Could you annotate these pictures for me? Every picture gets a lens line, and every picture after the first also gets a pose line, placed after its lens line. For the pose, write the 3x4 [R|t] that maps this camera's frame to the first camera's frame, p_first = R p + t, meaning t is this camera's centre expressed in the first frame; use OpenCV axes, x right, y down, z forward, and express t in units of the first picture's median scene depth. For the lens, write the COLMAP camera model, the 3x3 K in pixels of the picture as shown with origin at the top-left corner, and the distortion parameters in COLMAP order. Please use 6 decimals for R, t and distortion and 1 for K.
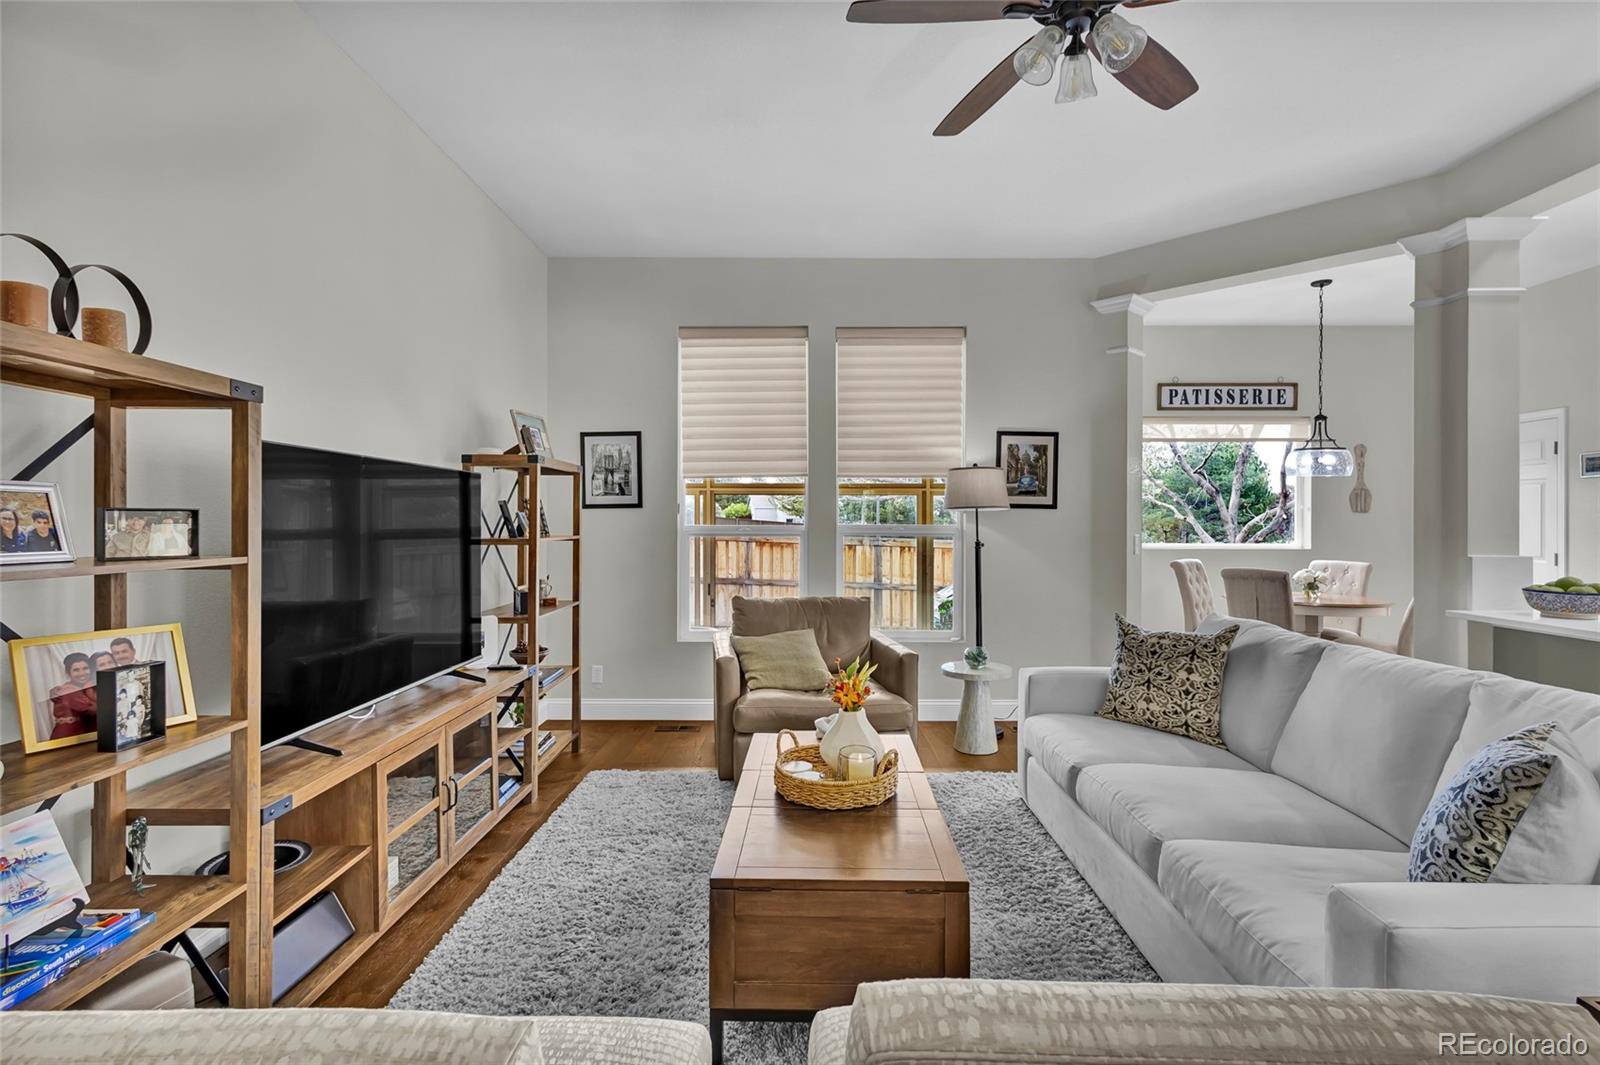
lens RADIAL K [[753.9, 0, 795.0], [0, 753.9, 530.2], [0, 0, 1]] dist [0.000952, 0.000075]
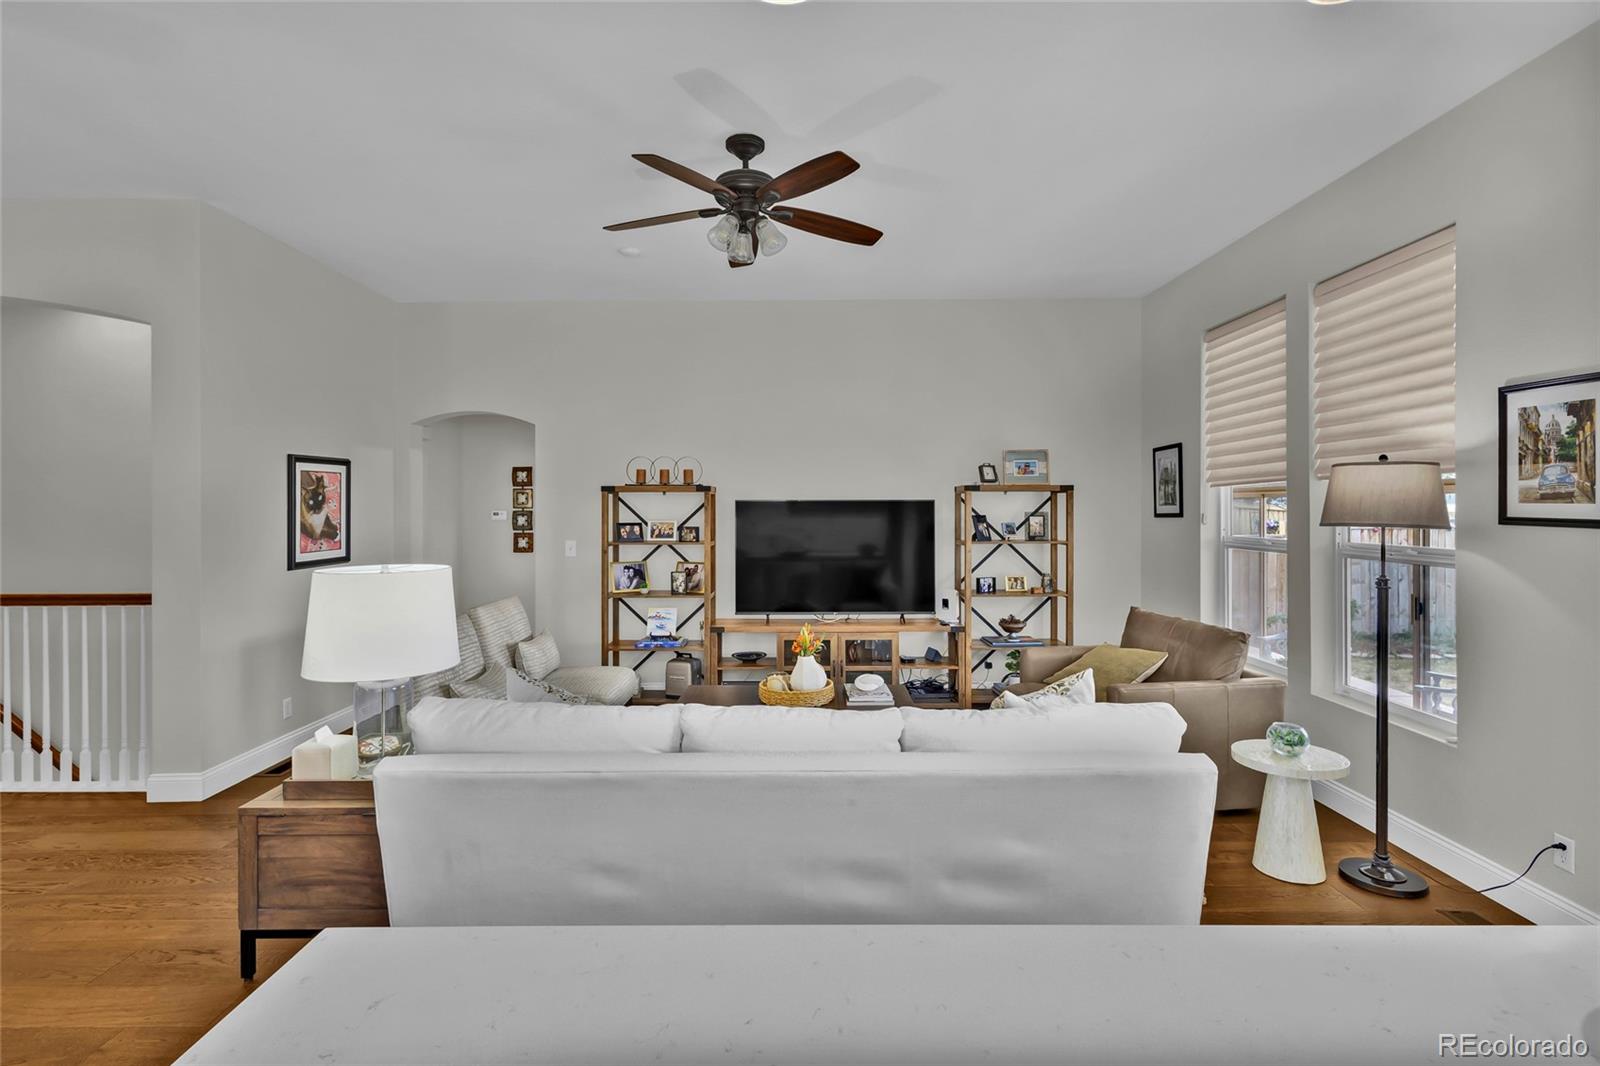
lens RADIAL K [[753.9, 0, 797.1], [0, 753.9, 512.5], [0, 0, 1]] dist [0.000952, 0.000075]
pose [[0.019904, 0.004430, -0.999792, 0.609755], [-0.001602, 0.999989, 0.004399, -0.030380], [0.999801, 0.001514, 0.019911, 0.353407]]
